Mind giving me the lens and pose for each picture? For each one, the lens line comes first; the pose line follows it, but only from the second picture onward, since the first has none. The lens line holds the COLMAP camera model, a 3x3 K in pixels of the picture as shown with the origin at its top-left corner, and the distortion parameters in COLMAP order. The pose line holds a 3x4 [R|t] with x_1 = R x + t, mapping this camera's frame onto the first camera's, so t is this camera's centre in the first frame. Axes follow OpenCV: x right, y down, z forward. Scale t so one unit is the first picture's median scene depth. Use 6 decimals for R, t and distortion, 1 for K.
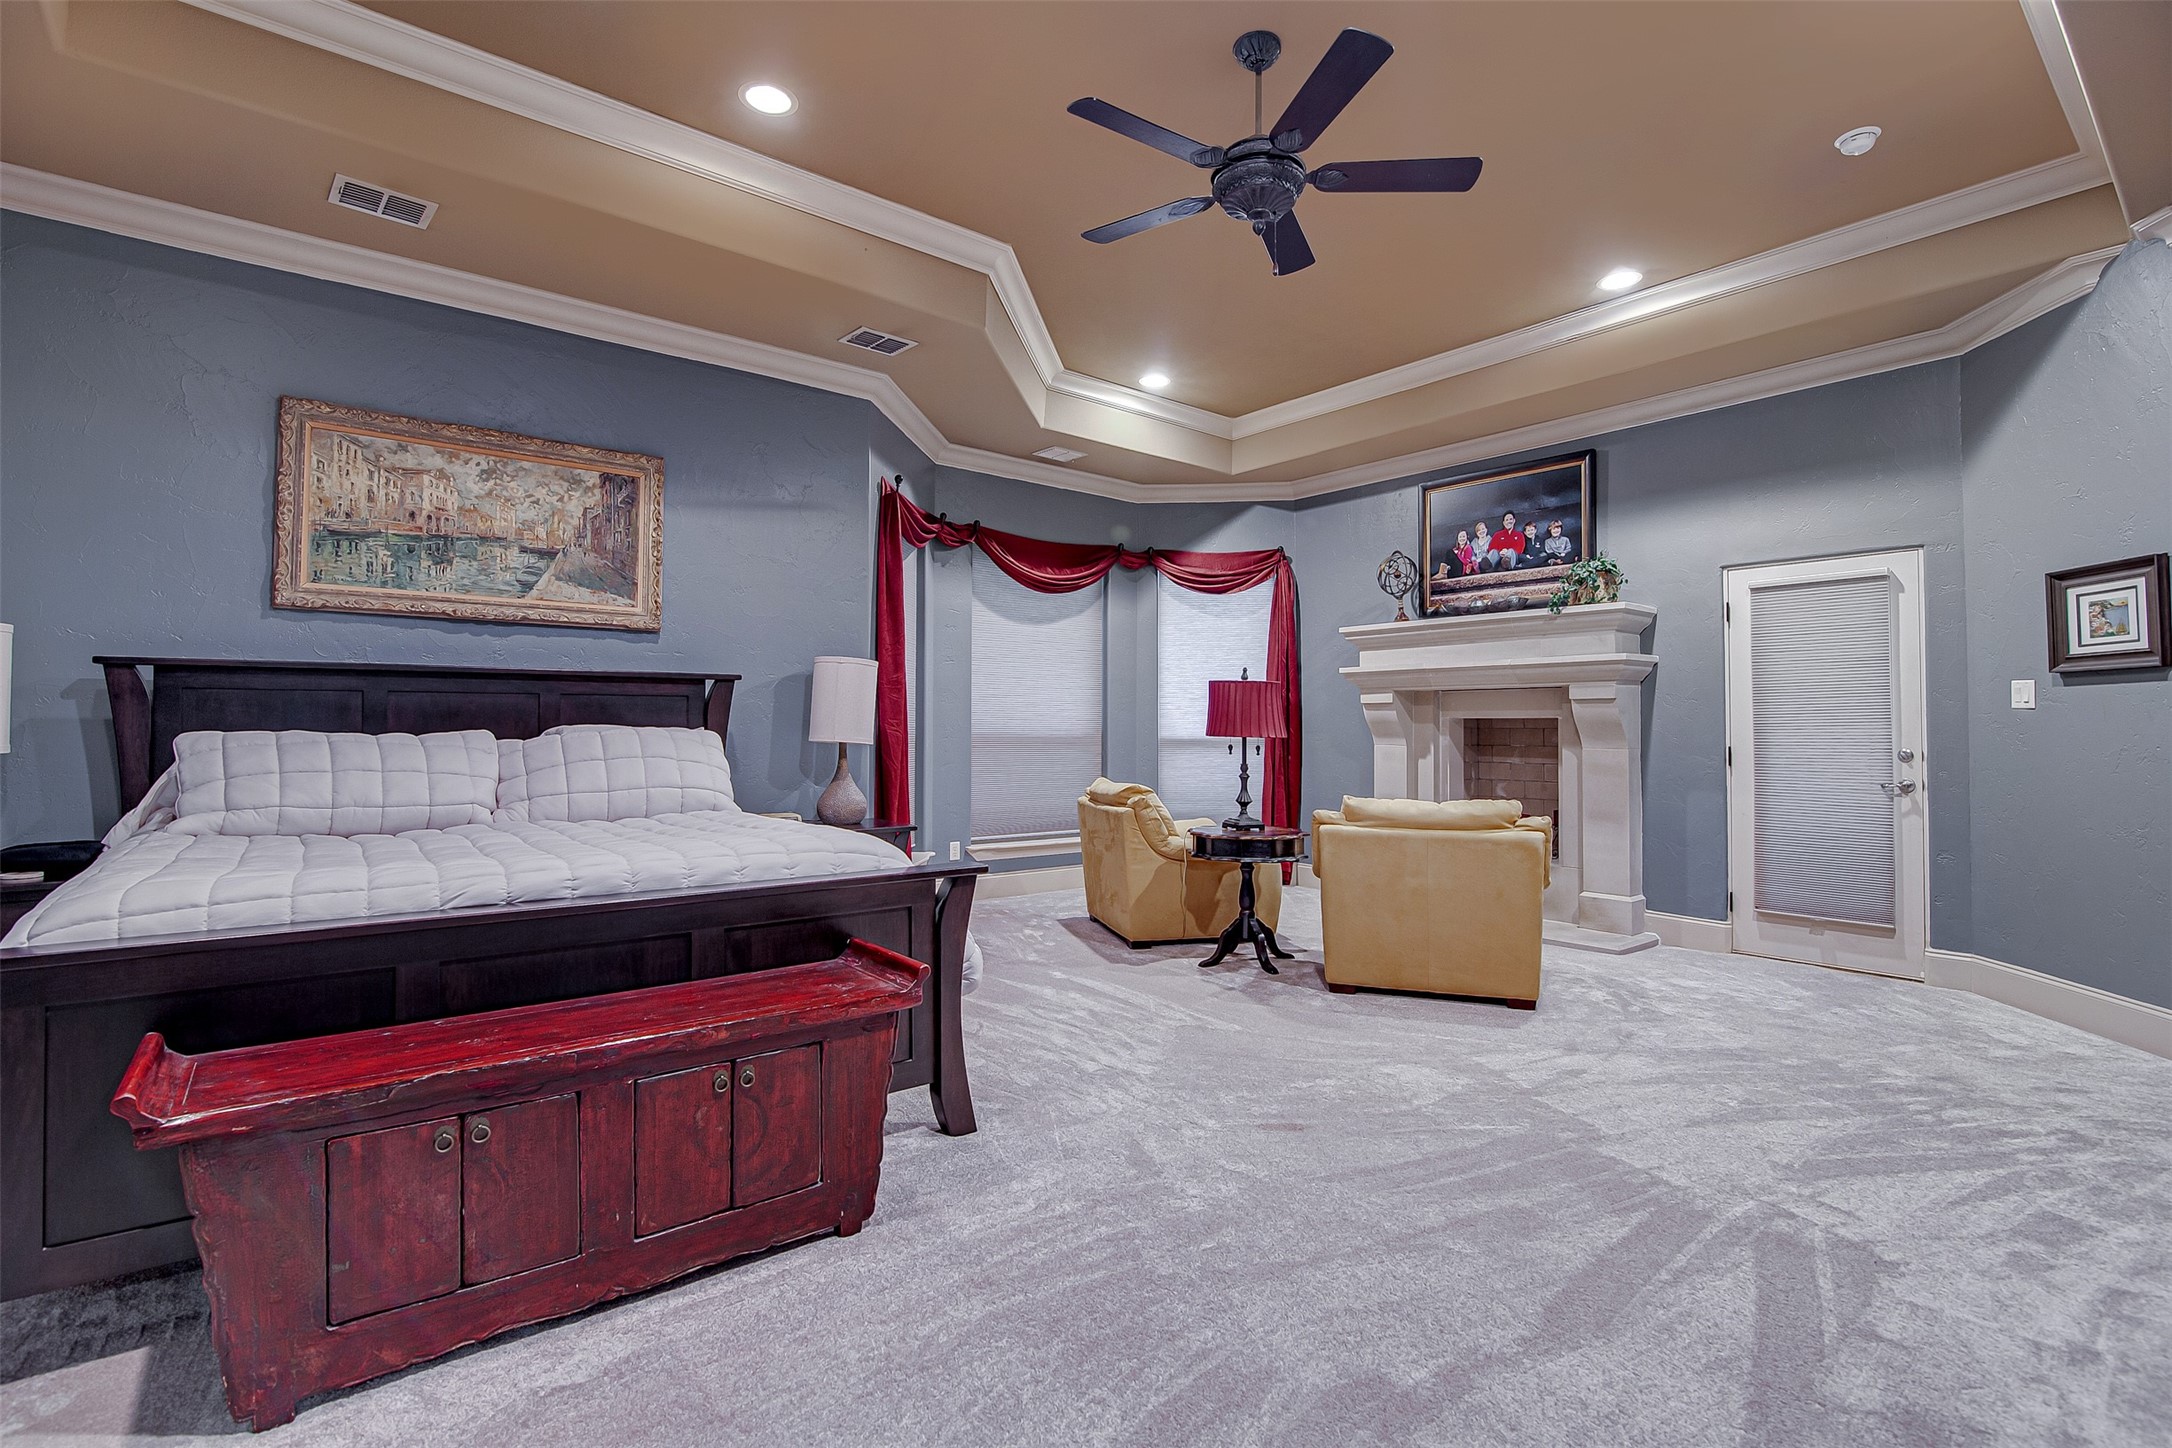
lens RADIAL K [[1008.2, 0, 1086.7], [0, 1008.2, 720.4], [0, 0, 1]] dist [-0.013944, -0.000097]
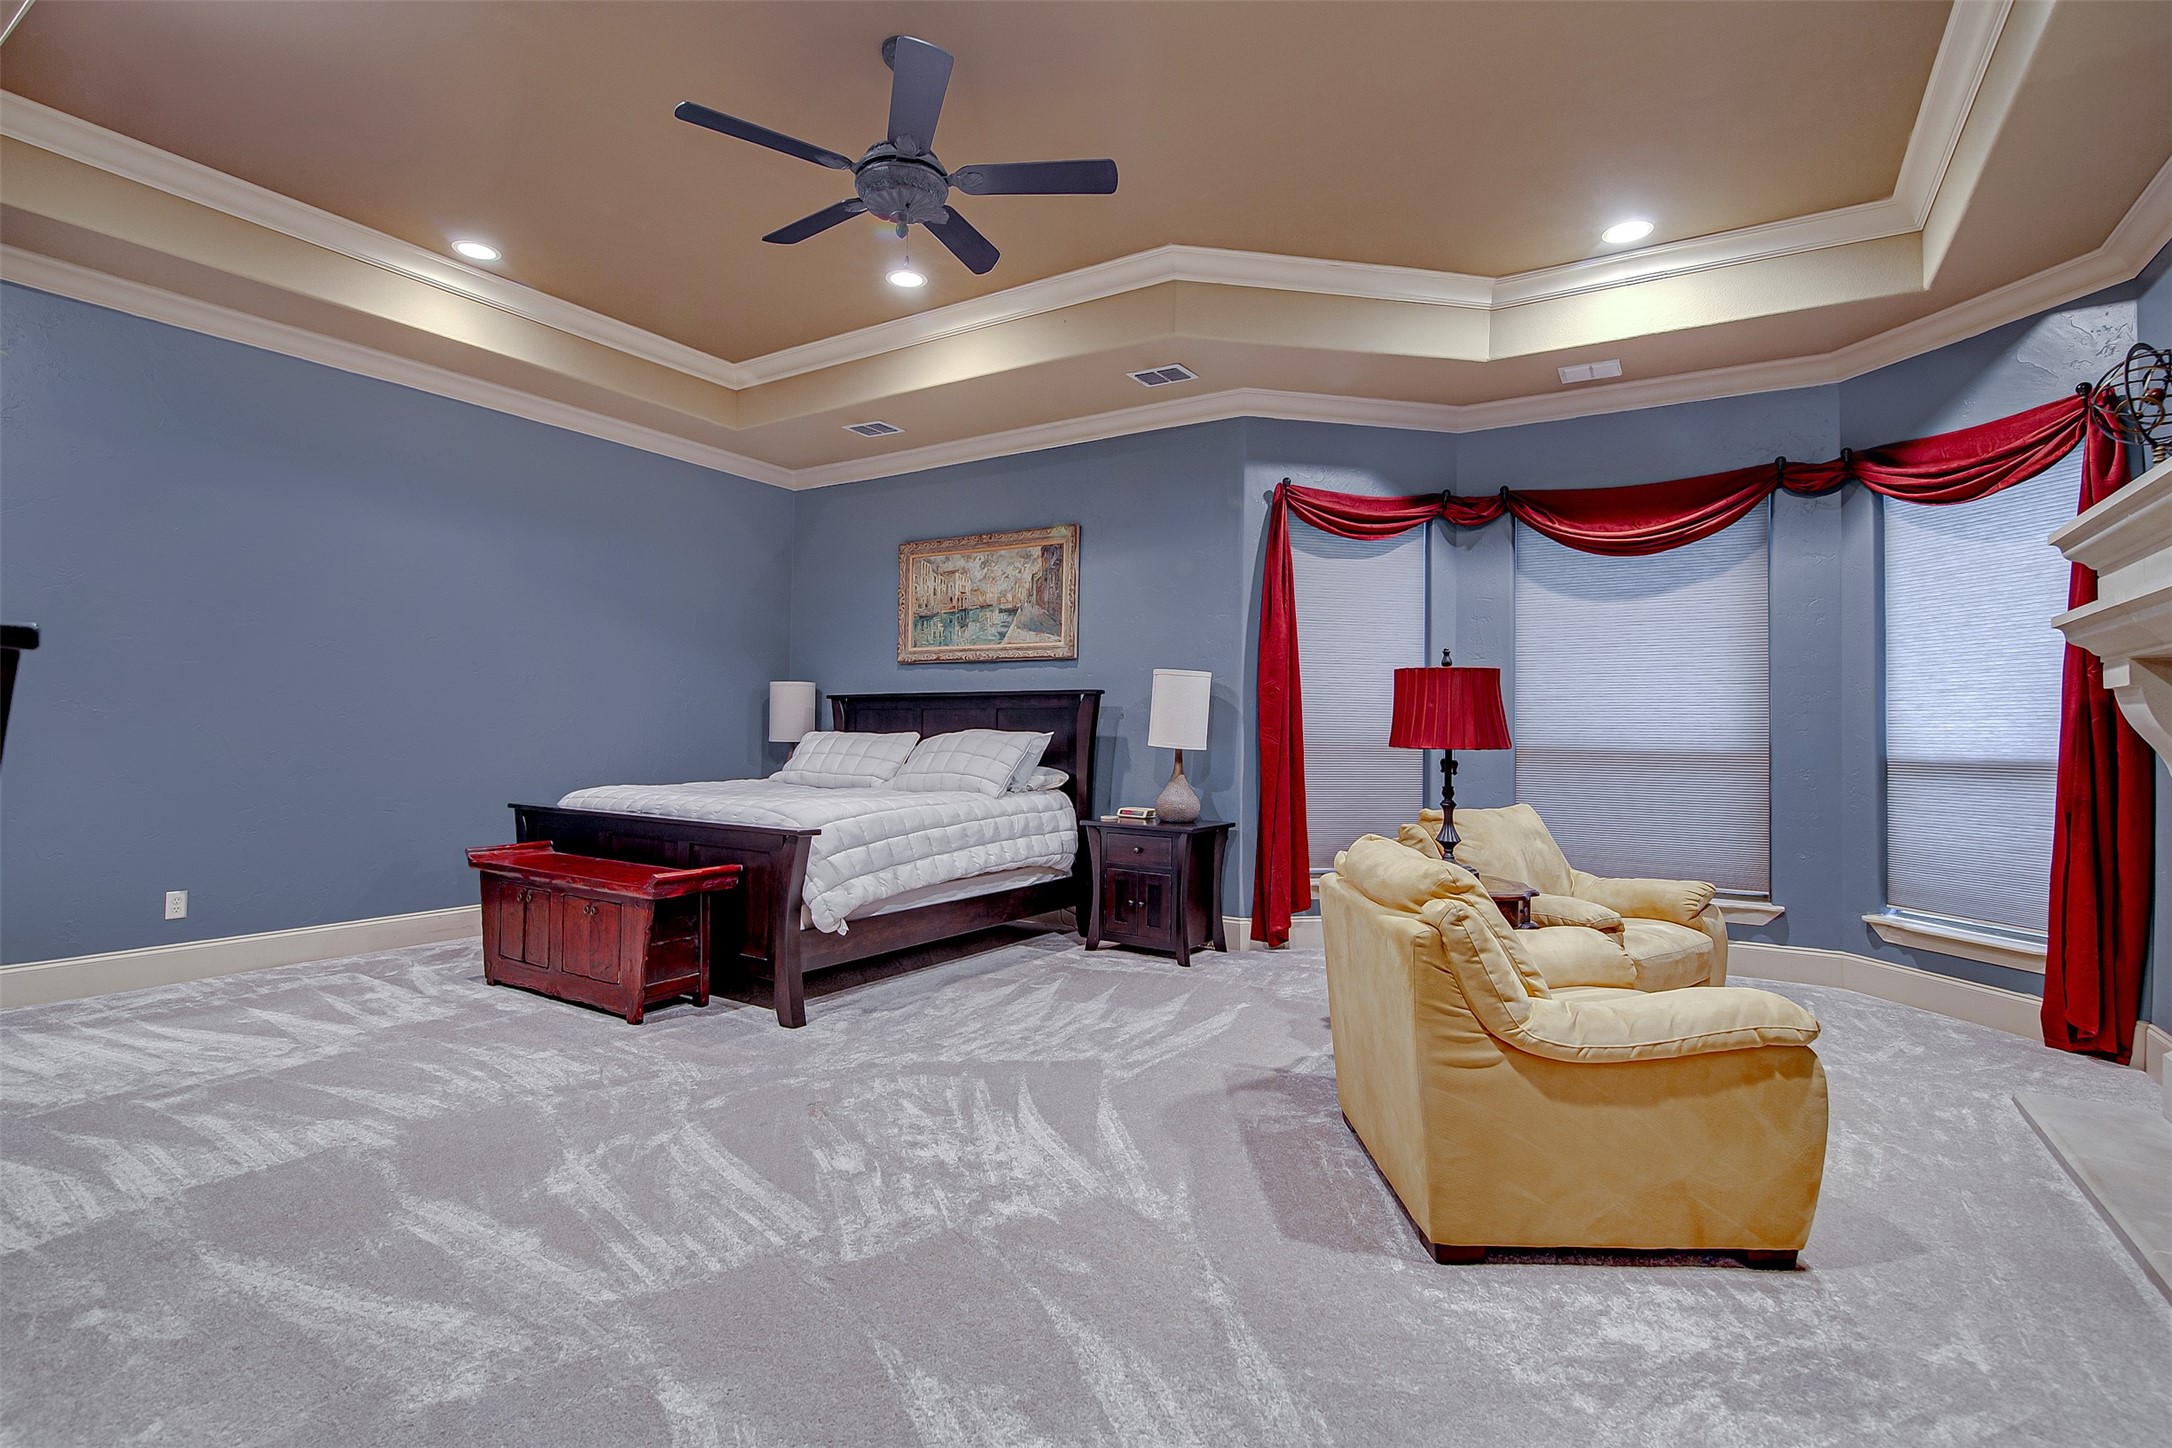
lens RADIAL K [[1008.2, 0, 1086.7], [0, 1008.2, 733.7], [0, 0, 1]] dist [-0.013944, -0.000097]
pose [[0.322140, 0.002131, -0.946690, 0.858761], [-0.005535, 0.999985, 0.000368, 0.008645], [0.946676, 0.005121, 0.322146, 0.631119]]
